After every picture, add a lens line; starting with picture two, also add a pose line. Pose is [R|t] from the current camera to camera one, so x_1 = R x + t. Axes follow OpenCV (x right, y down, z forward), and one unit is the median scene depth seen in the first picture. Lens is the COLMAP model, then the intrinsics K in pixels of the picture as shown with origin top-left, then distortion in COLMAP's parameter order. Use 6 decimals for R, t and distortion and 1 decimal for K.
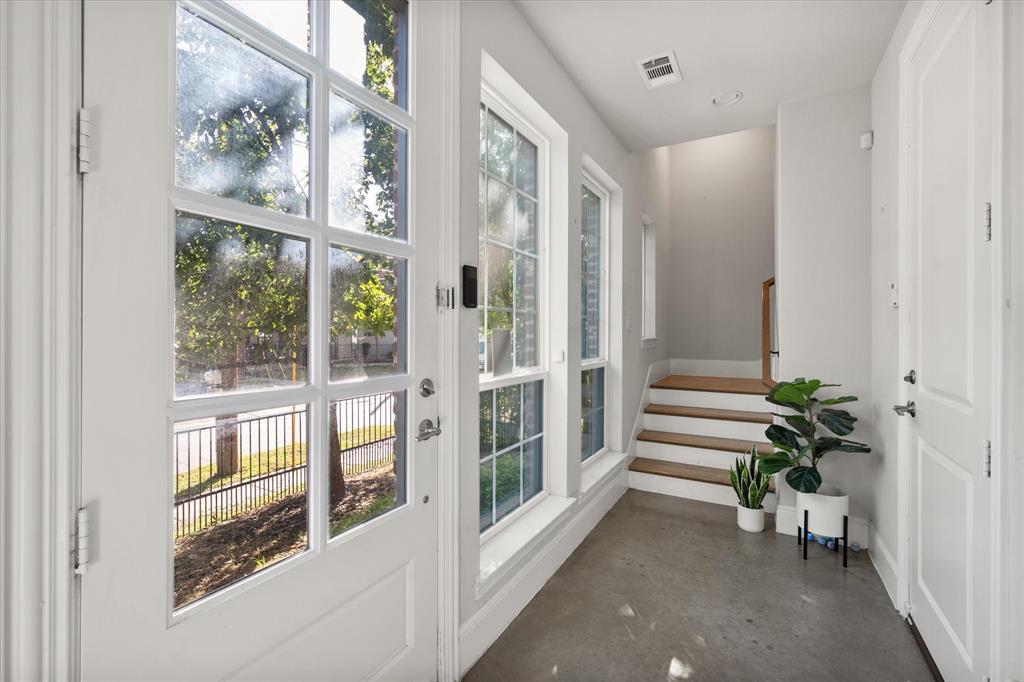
lens RADIAL K [[432.7, 0, 511.2], [0, 432.7, 336.8], [0, 0, 1]] dist [-0.001042, -0.000078]
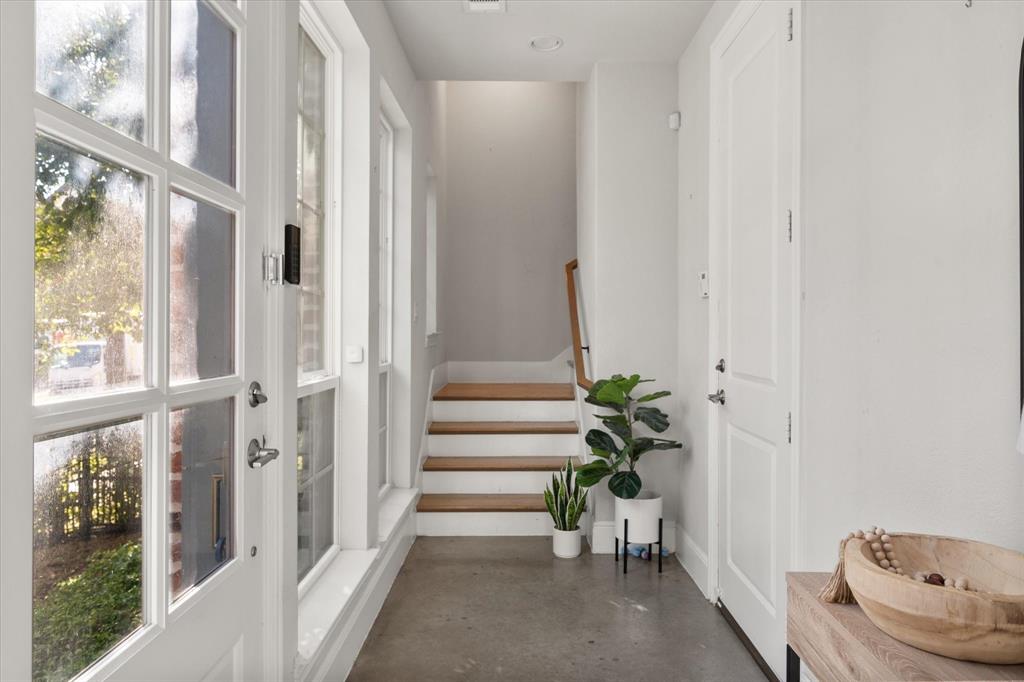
lens RADIAL K [[676.9, 0, 512.0], [0, 676.9, 341.0], [0, 0, 1]] dist [0.000516, 0.000266]
pose [[0.864598, -0.008187, 0.502398, -0.231473], [0.004521, 0.999954, 0.008516, 0.013578], [-0.502445, -0.005092, 0.864594, -0.104458]]
